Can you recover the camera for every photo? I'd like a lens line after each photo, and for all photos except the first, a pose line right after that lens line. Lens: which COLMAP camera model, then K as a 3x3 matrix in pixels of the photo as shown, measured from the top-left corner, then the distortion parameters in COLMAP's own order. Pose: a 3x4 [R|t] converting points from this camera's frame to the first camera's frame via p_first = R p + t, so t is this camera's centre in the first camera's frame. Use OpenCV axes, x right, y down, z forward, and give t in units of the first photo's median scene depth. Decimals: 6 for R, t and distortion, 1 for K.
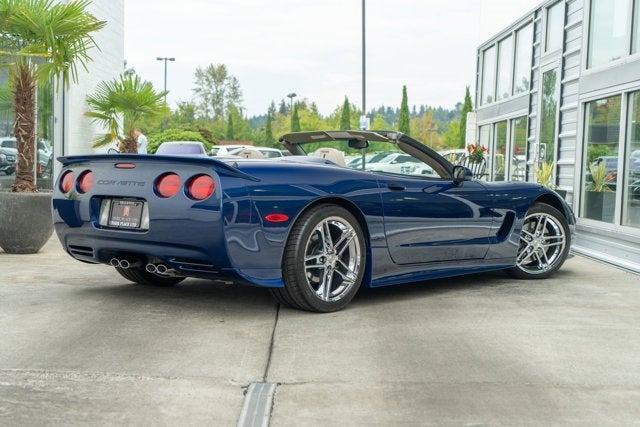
lens RADIAL K [[900.8, 0, 319.8], [0, 900.8, 255.5], [0, 0, 1]] dist [0.009365, 0.069186]
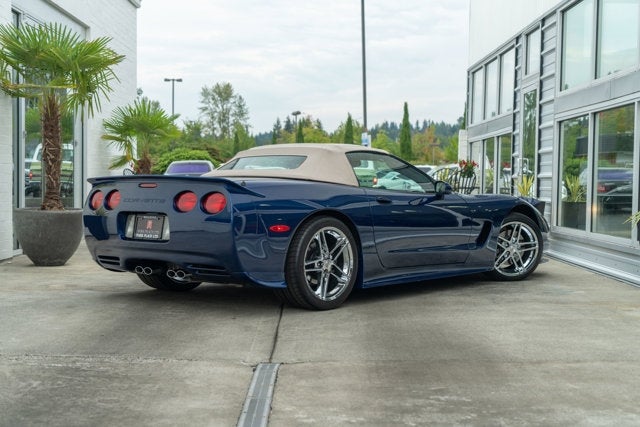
lens RADIAL K [[900.8, 0, 319.8], [0, 900.8, 255.5], [0, 0, 1]] dist [0.009365, 0.069186]
pose [[0.999866, -0.014188, -0.008126, 0.010704], [0.014048, 0.999755, -0.017077, 0.011344], [0.008366, 0.016960, 0.999821, -0.131366]]
